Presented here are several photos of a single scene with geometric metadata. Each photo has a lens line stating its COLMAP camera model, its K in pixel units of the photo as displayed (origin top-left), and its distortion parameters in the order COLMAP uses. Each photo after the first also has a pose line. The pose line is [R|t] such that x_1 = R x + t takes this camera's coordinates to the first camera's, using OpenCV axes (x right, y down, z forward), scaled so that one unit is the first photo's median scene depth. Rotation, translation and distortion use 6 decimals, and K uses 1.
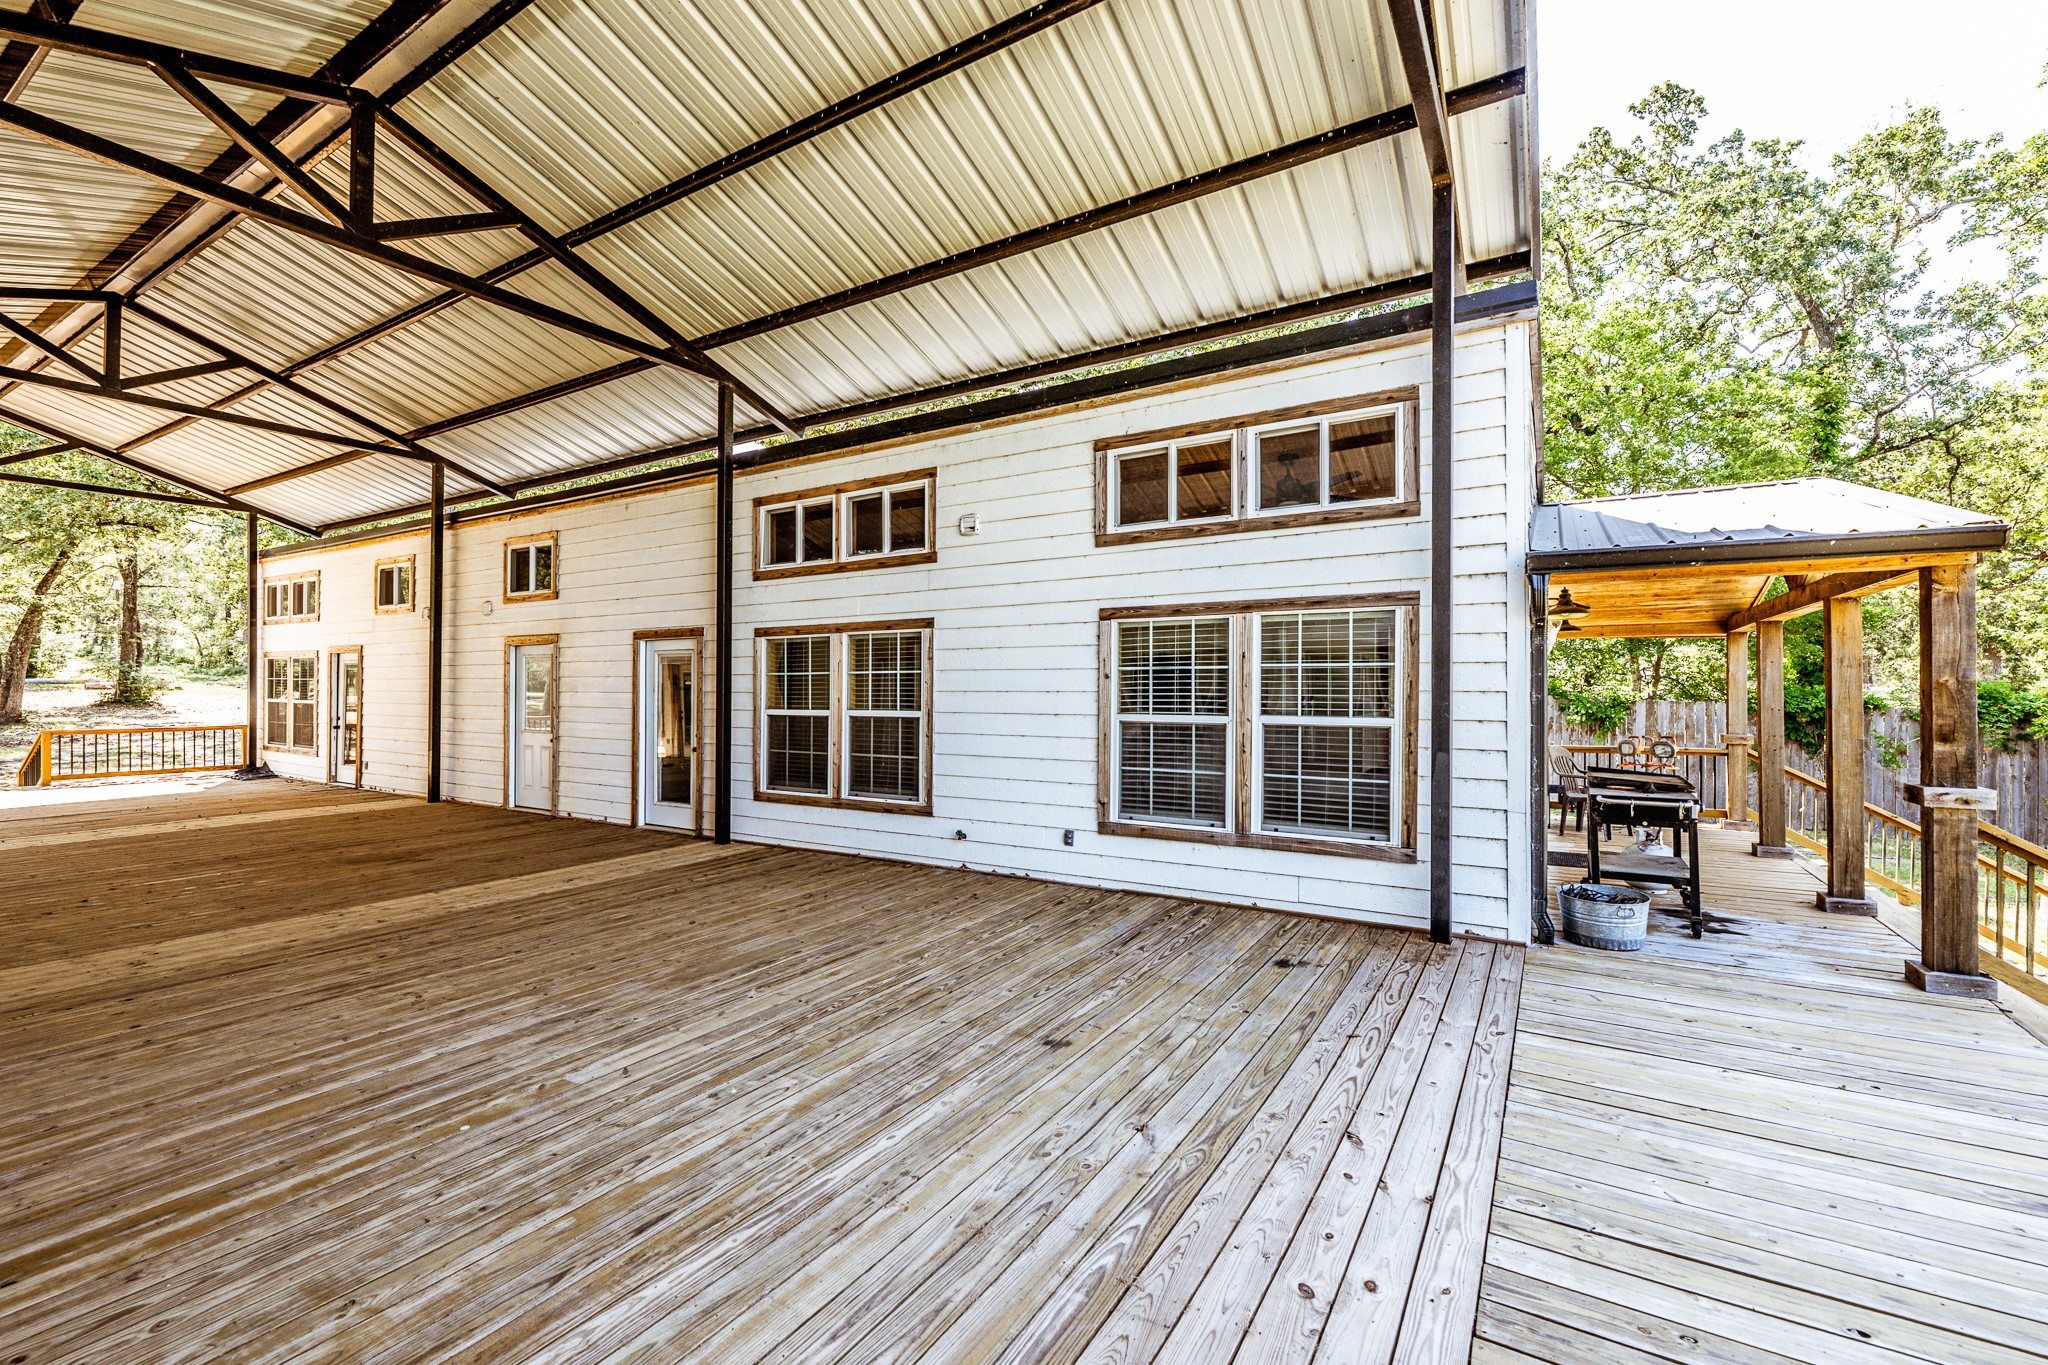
lens RADIAL K [[825.6, 0, 1026.3], [0, 825.6, 695.6], [0, 0, 1]] dist [0.013360, -0.000153]
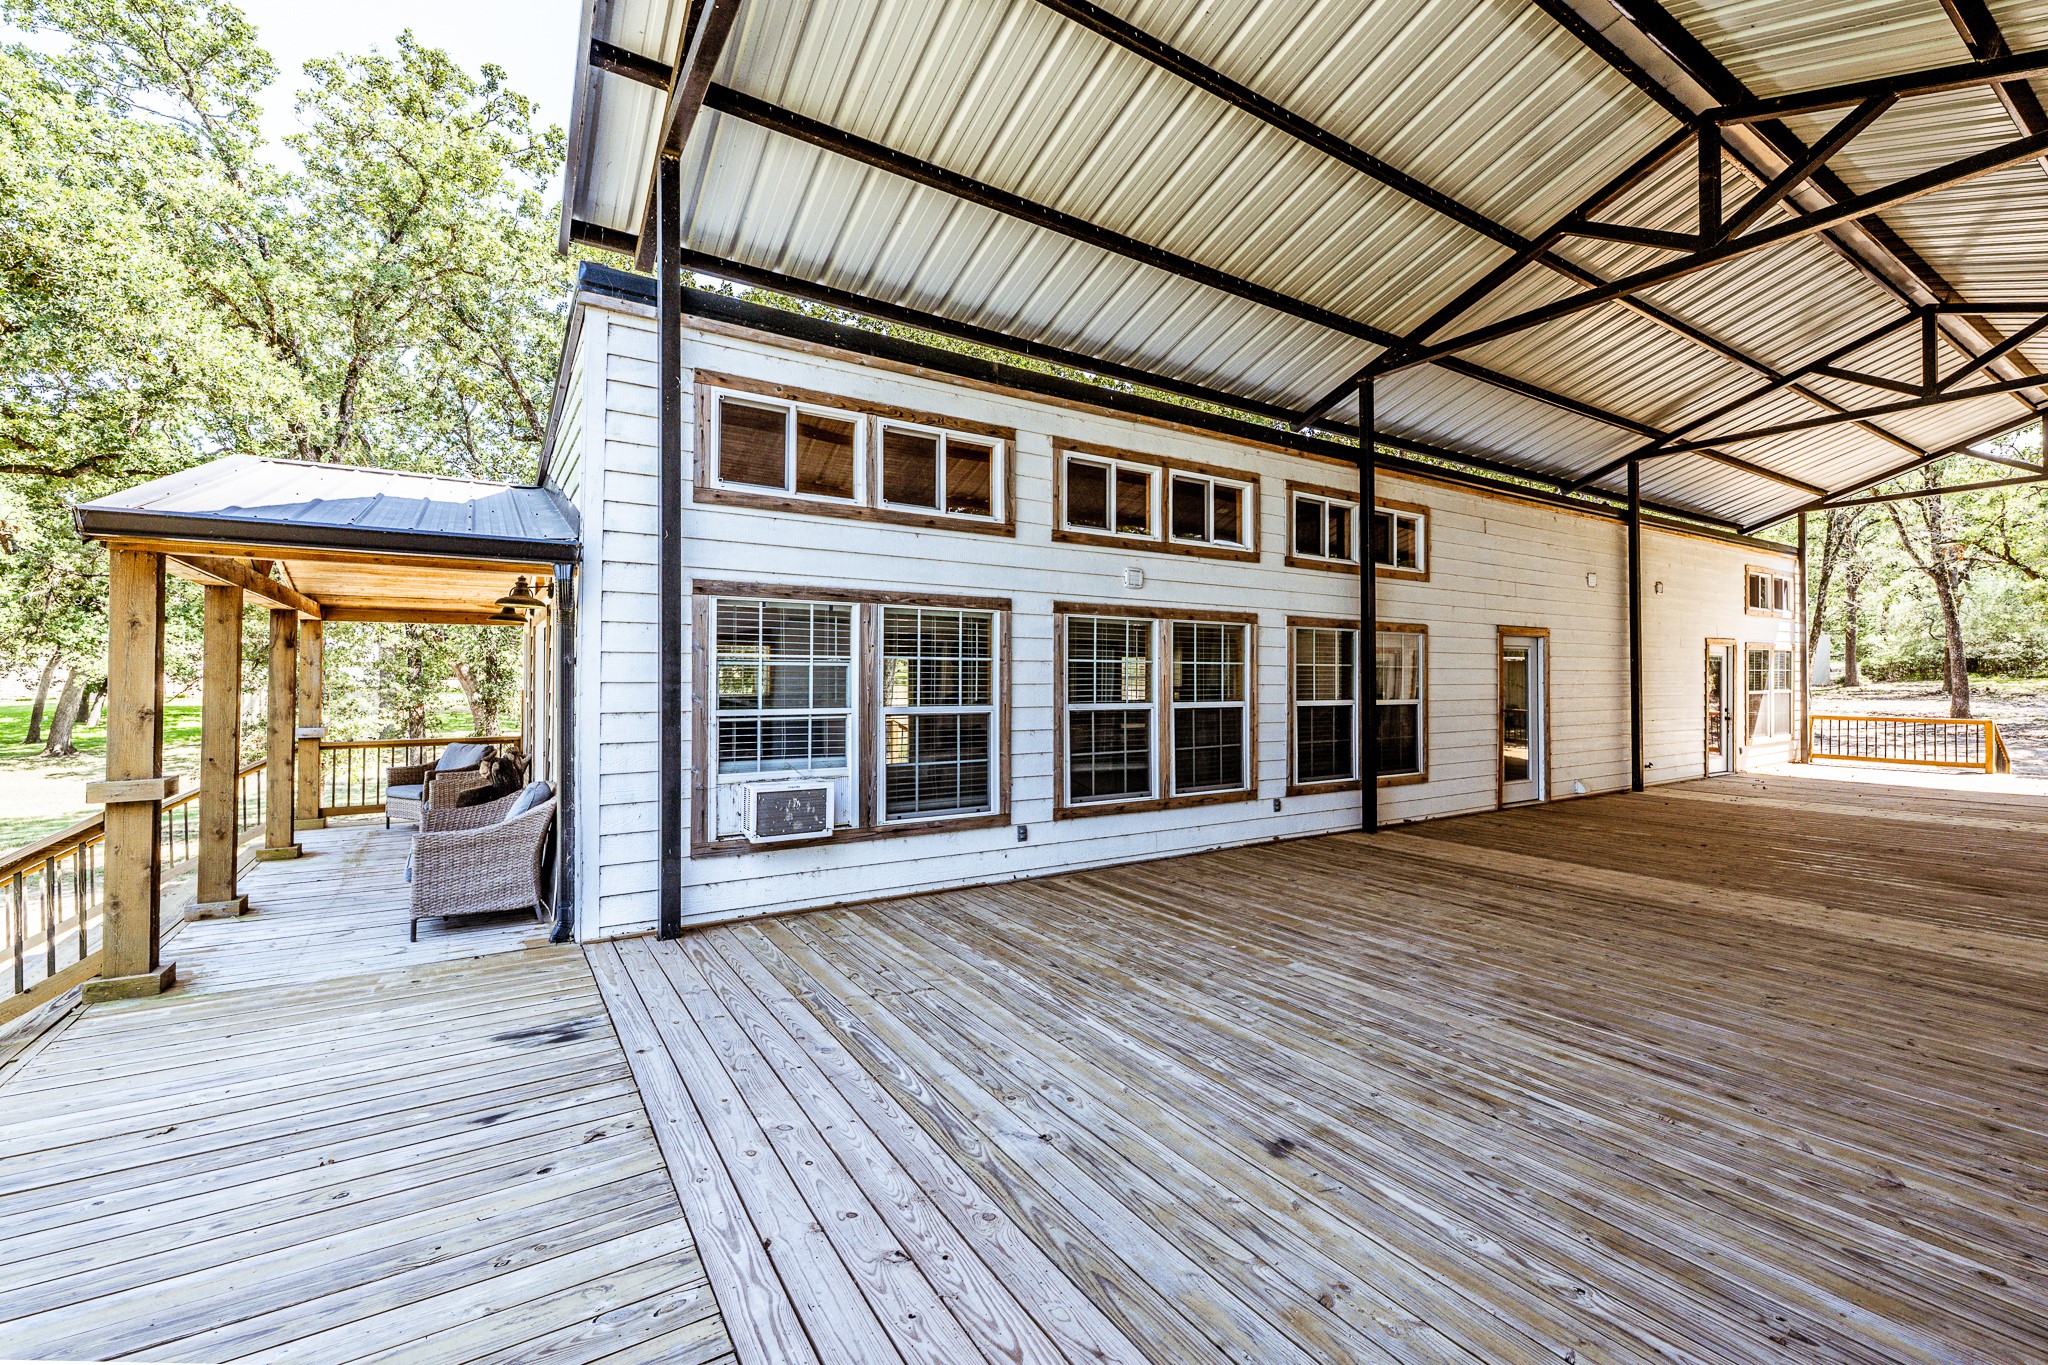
lens RADIAL K [[899.1, 0, 1031.4], [0, 899.1, 677.6], [0, 0, 1]] dist [-0.005567, -0.000129]
pose [[0.434024, 0.006685, 0.900877, -0.931964], [0.002434, 0.999960, -0.008593, -0.001417], [-0.900898, 0.005922, 0.433990, 0.548368]]
